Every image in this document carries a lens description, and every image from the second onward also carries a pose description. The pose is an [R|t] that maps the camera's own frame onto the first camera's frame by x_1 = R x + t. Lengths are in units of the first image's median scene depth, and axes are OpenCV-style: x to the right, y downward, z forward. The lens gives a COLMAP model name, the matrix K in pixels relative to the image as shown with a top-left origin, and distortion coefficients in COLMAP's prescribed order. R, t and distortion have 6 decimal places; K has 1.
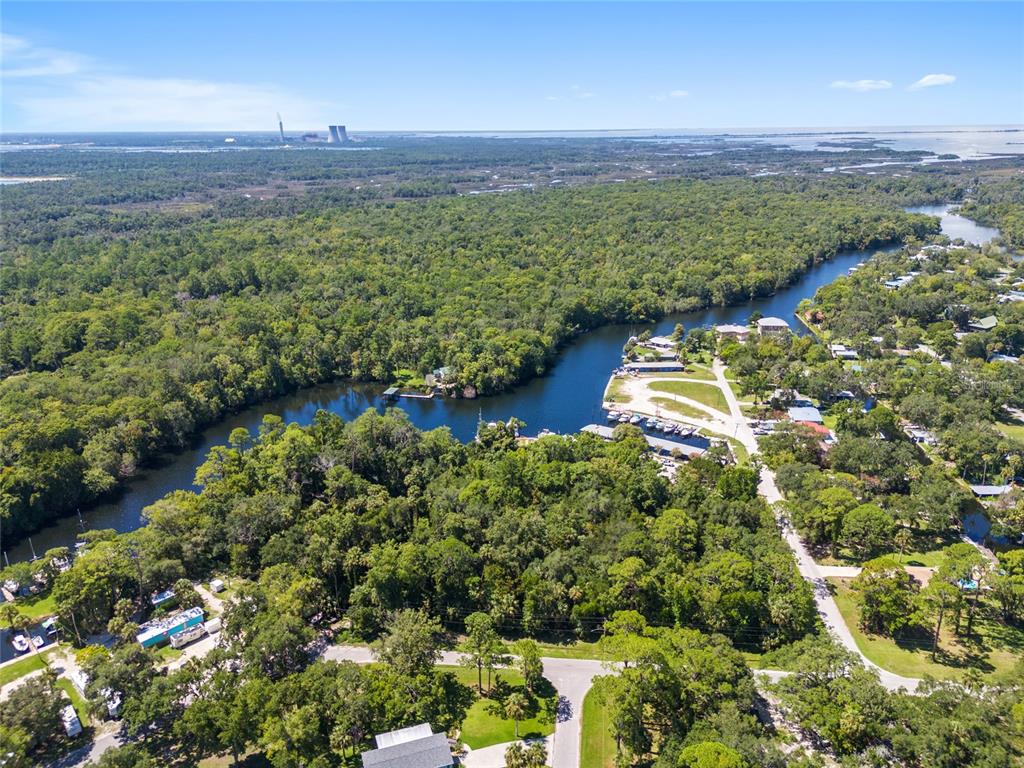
lens RADIAL K [[757.1, 0, 510.6], [0, 757.1, 386.4], [0, 0, 1]] dist [0.067925, -0.071324]
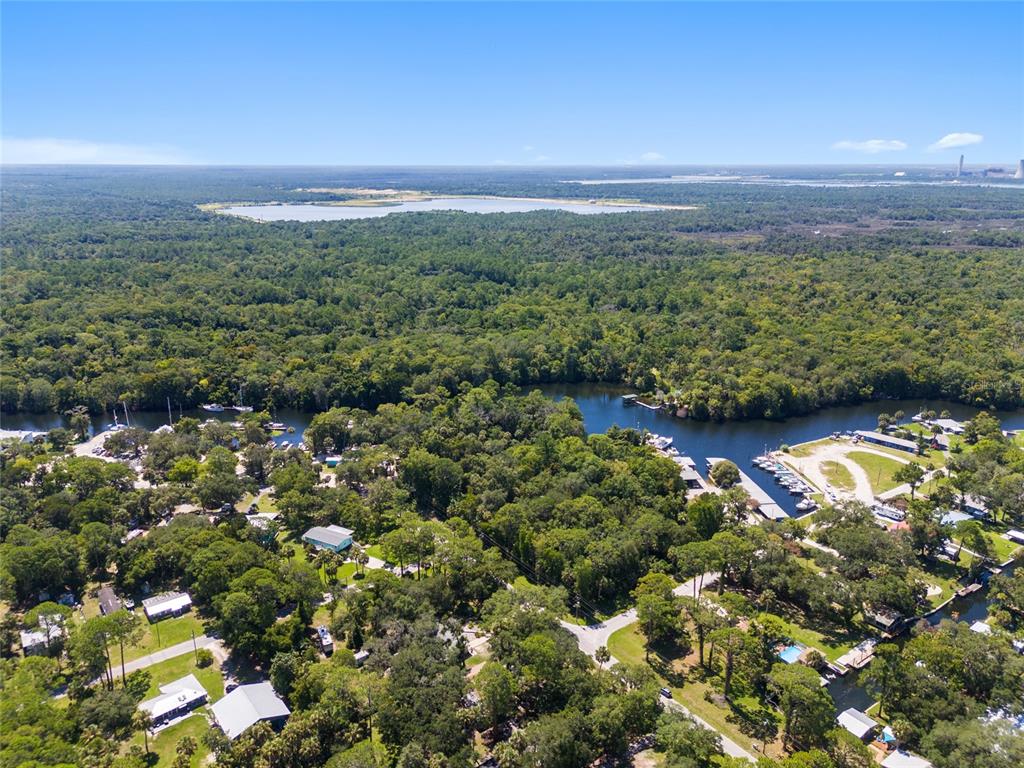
lens RADIAL K [[757.1, 0, 514.4], [0, 757.1, 390.0], [0, 0, 1]] dist [0.067925, -0.071324]
pose [[0.681870, 0.220331, -0.697501, 0.551370], [-0.243027, 0.967628, 0.068080, -0.040726], [0.689921, 0.123090, 0.713343, -0.019077]]
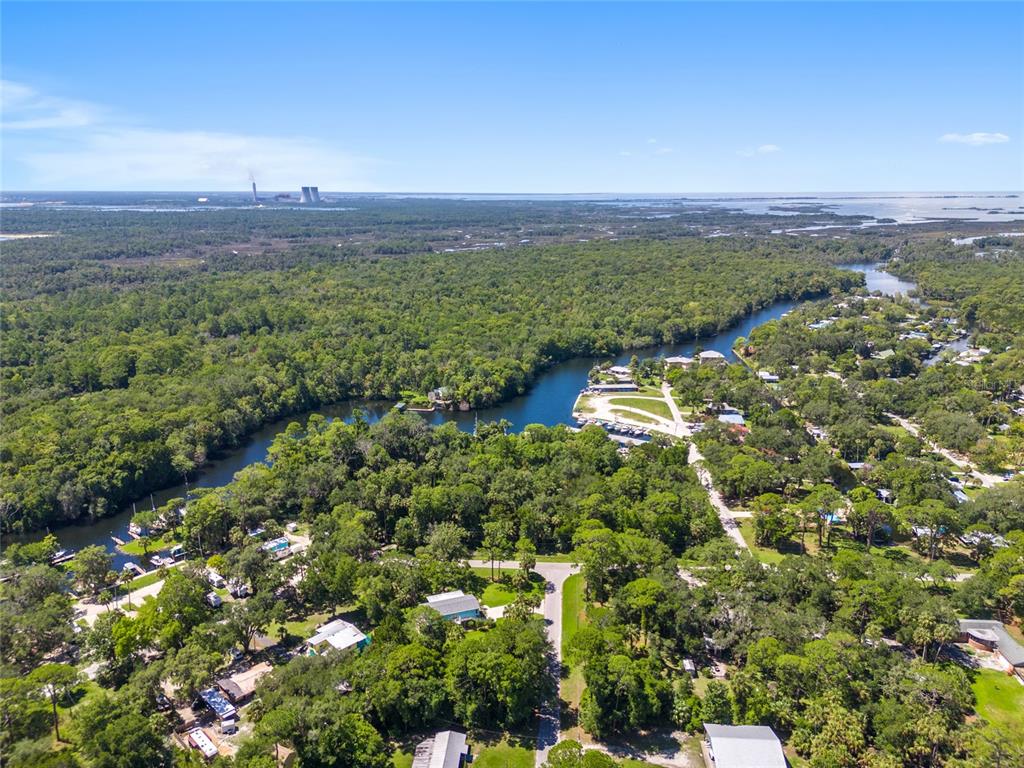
lens RADIAL K [[757.1, 0, 512.5], [0, 757.1, 389.6], [0, 0, 1]] dist [0.067925, -0.071324]
pose [[0.998966, -0.003511, 0.045317, -0.030187], [0.006694, 0.997505, -0.070275, 0.064248], [-0.044957, 0.070506, 0.996498, -0.214448]]
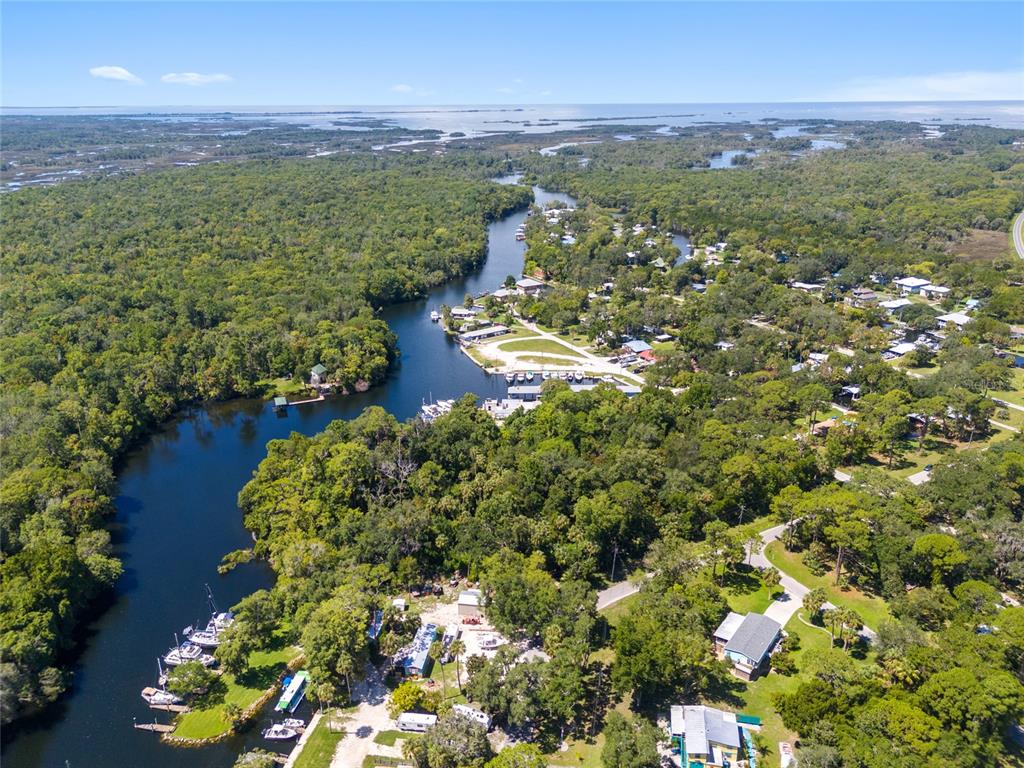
lens RADIAL K [[757.1, 0, 513.7], [0, 757.1, 394.7], [0, 0, 1]] dist [0.067925, -0.071324]
pose [[0.813283, -0.205174, 0.544495, -0.410239], [0.186129, 0.978335, 0.090641, -0.031617], [-0.551295, 0.027630, 0.833852, 0.067999]]
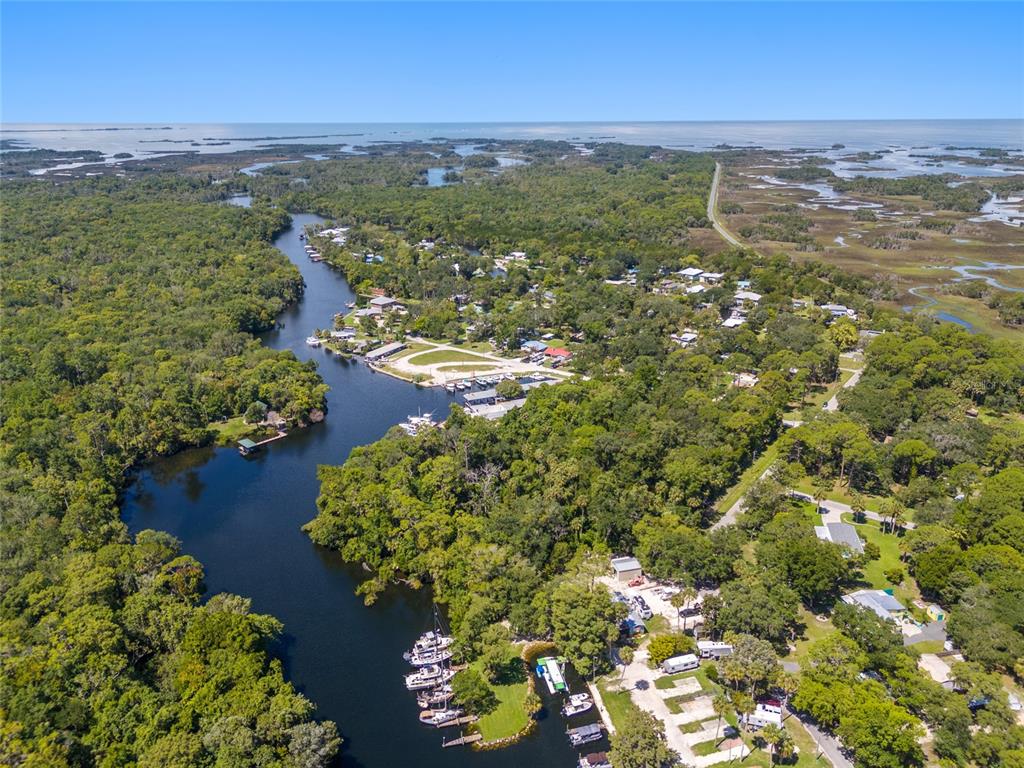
lens RADIAL K [[757.1, 0, 514.8], [0, 757.1, 390.4], [0, 0, 1]] dist [0.067925, -0.071324]
pose [[0.500312, -0.285835, 0.817304, -0.666872], [0.280379, 0.946561, 0.159406, -0.099621], [-0.819192, 0.149402, 0.553718, 0.249253]]
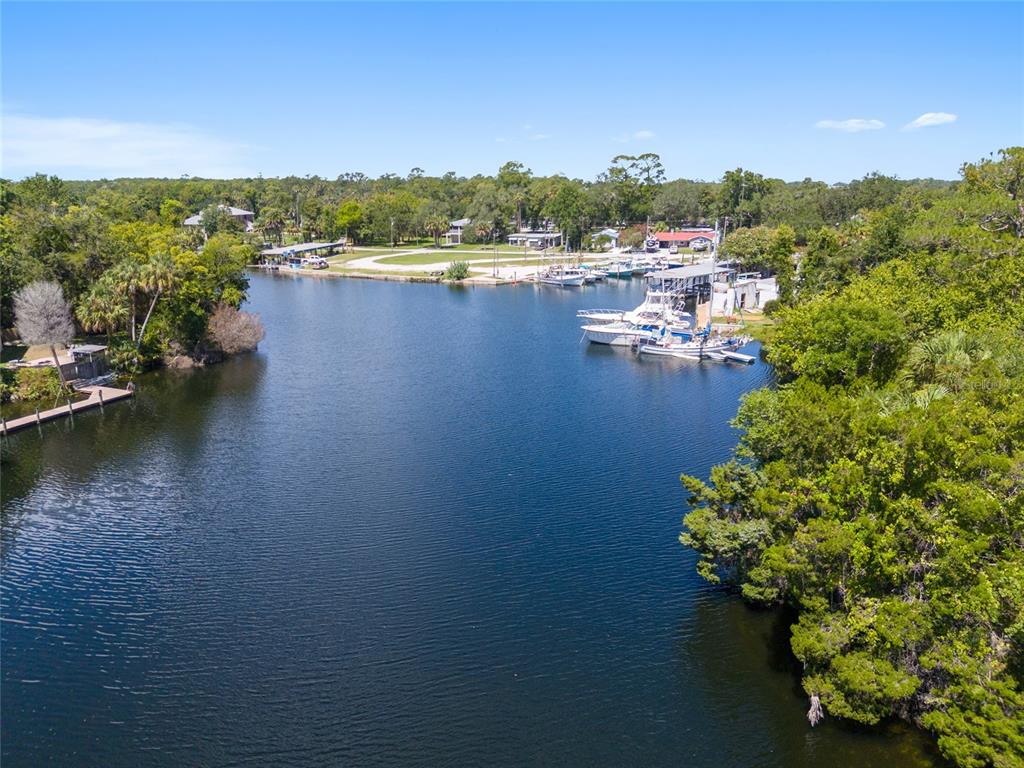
lens RADIAL K [[757.1, 0, 516.6], [0, 757.1, 382.4], [0, 0, 1]] dist [0.067925, -0.071324]
pose [[0.180729, -0.243957, 0.952797, -0.254460], [0.323238, 0.929670, 0.176723, 0.009439], [-0.928899, 0.276042, 0.246874, 0.822955]]
